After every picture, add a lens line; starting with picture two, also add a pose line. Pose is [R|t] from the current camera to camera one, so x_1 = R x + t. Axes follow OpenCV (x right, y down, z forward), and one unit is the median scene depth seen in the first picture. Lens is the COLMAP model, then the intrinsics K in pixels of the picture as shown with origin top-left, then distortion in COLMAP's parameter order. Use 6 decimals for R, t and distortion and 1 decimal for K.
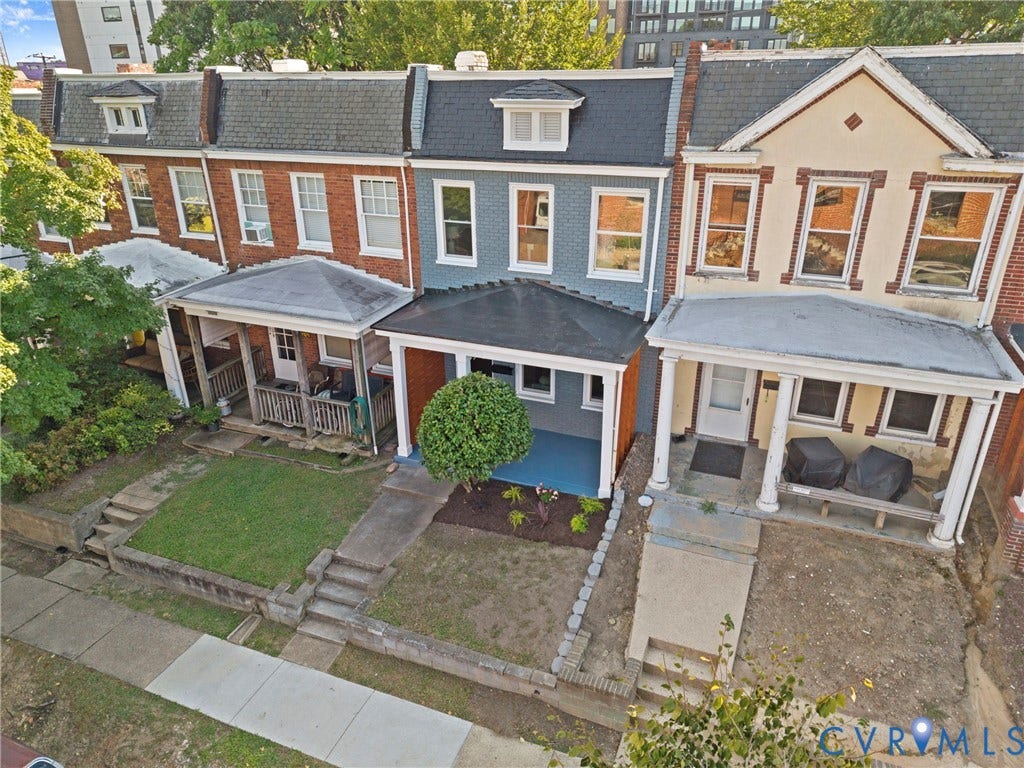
lens RADIAL K [[680.8, 0, 513.1], [0, 680.8, 386.6], [0, 0, 1]] dist [-0.010274, 0.003333]
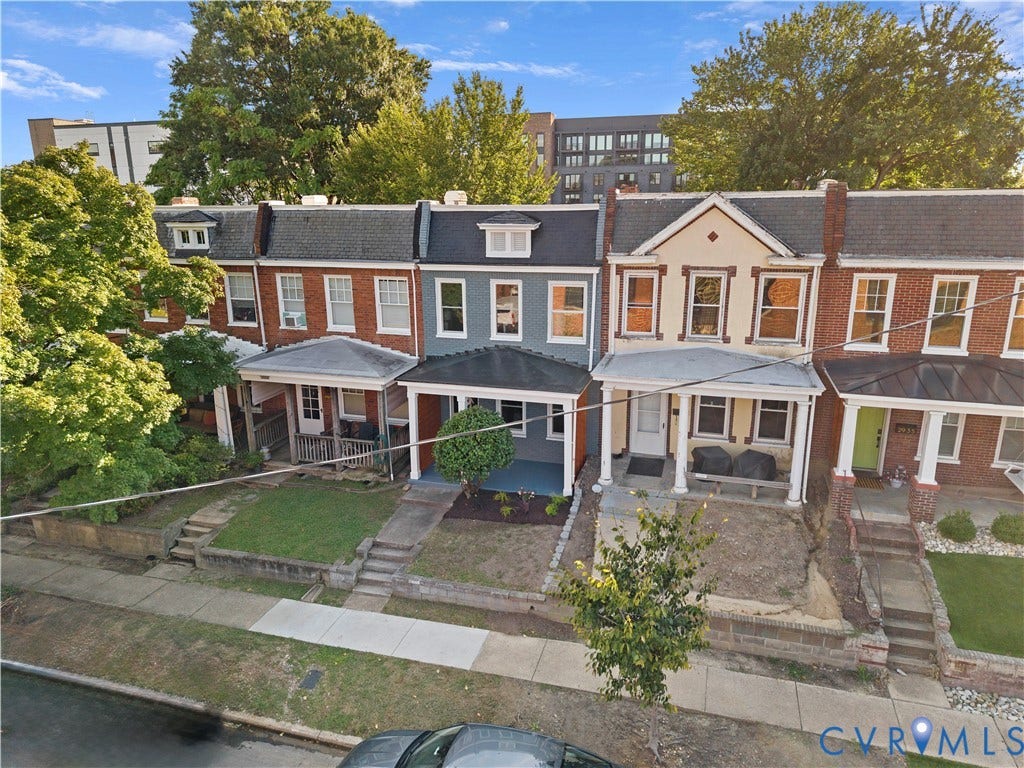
lens RADIAL K [[680.8, 0, 512.2], [0, 680.8, 388.0], [0, 0, 1]] dist [-0.010274, 0.003333]
pose [[0.995722, -0.024270, 0.089155, -0.097939], [0.038194, 0.986705, -0.157968, 0.163361], [-0.084135, 0.160697, 0.983411, -0.397133]]
